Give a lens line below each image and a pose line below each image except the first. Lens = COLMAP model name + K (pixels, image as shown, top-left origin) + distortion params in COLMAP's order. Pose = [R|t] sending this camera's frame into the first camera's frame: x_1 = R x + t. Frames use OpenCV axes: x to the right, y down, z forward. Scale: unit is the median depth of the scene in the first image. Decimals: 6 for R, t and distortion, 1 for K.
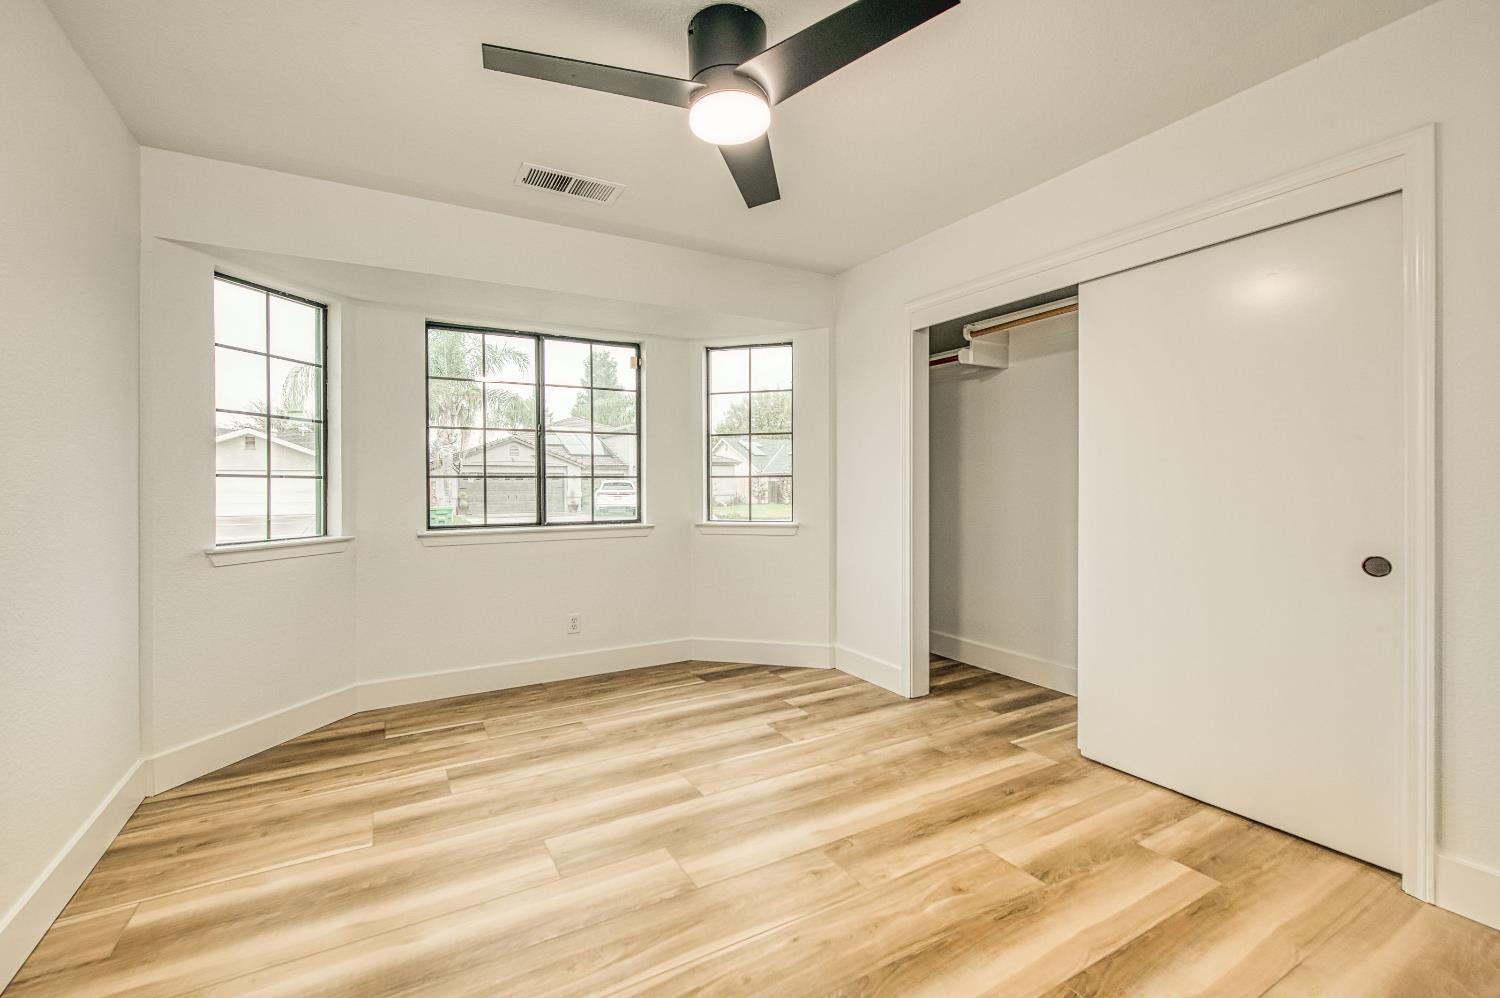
lens RADIAL K [[616.0, 0, 694.2], [0, 616.0, 490.4], [0, 0, 1]] dist [-0.013356, -0.002542]
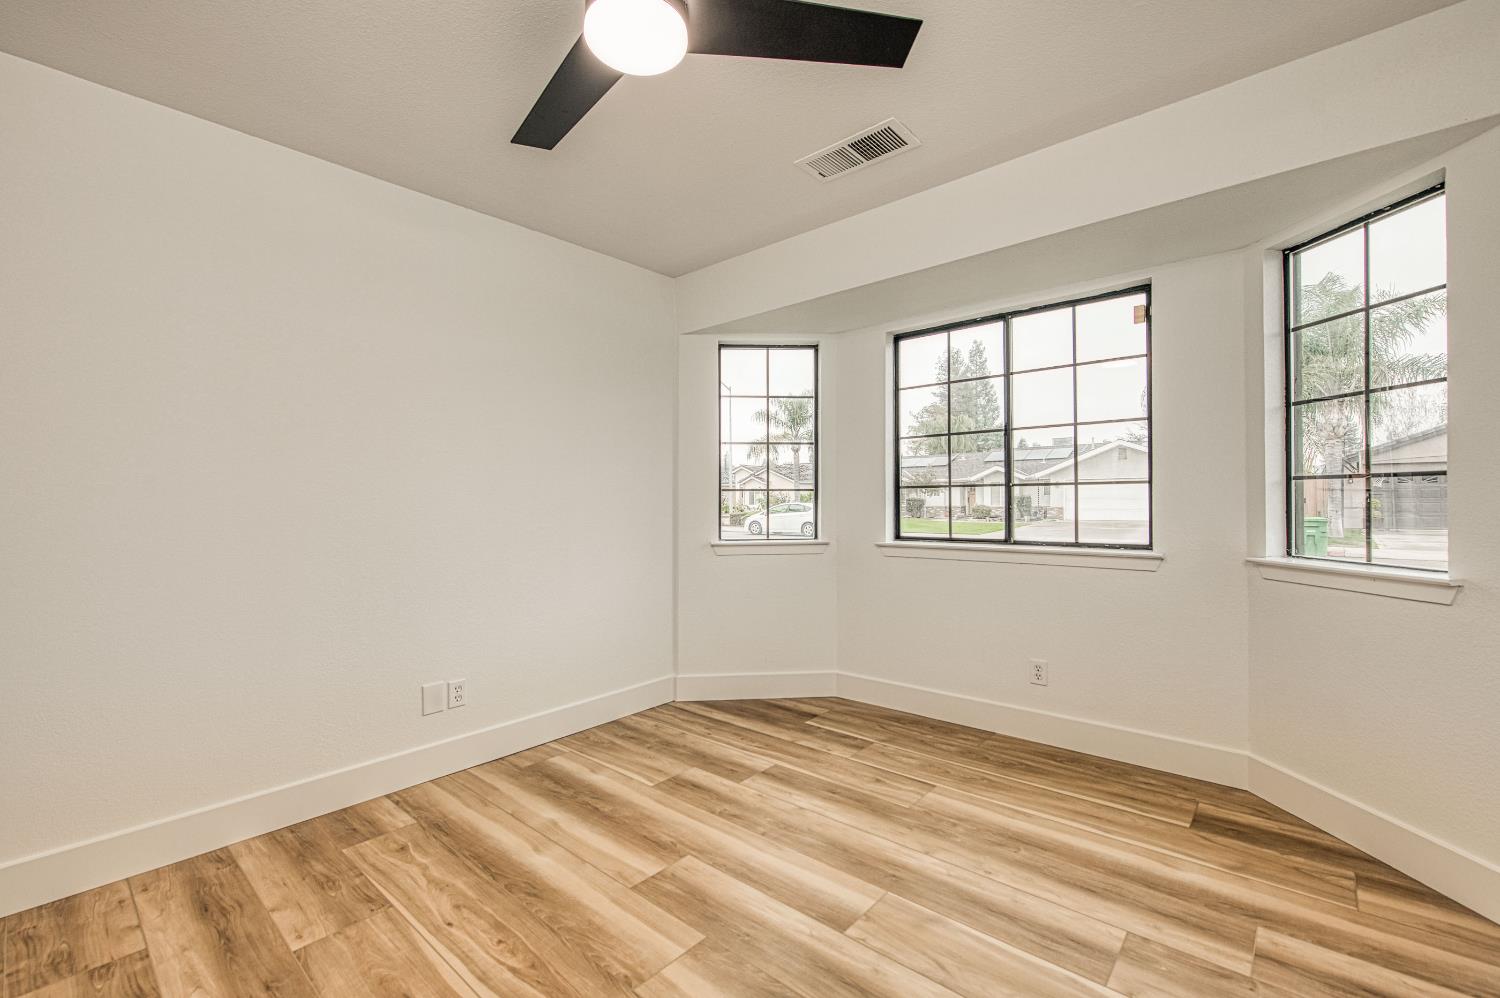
lens RADIAL K [[603.1, 0, 751.5], [0, 603.1, 490.5], [0, 0, 1]] dist [-0.005539, -0.002898]
pose [[0.396432, -0.008376, -0.918026, 0.458060], [0.000767, 0.999961, -0.008793, -0.009292], [0.918064, 0.002782, 0.396423, 0.459261]]
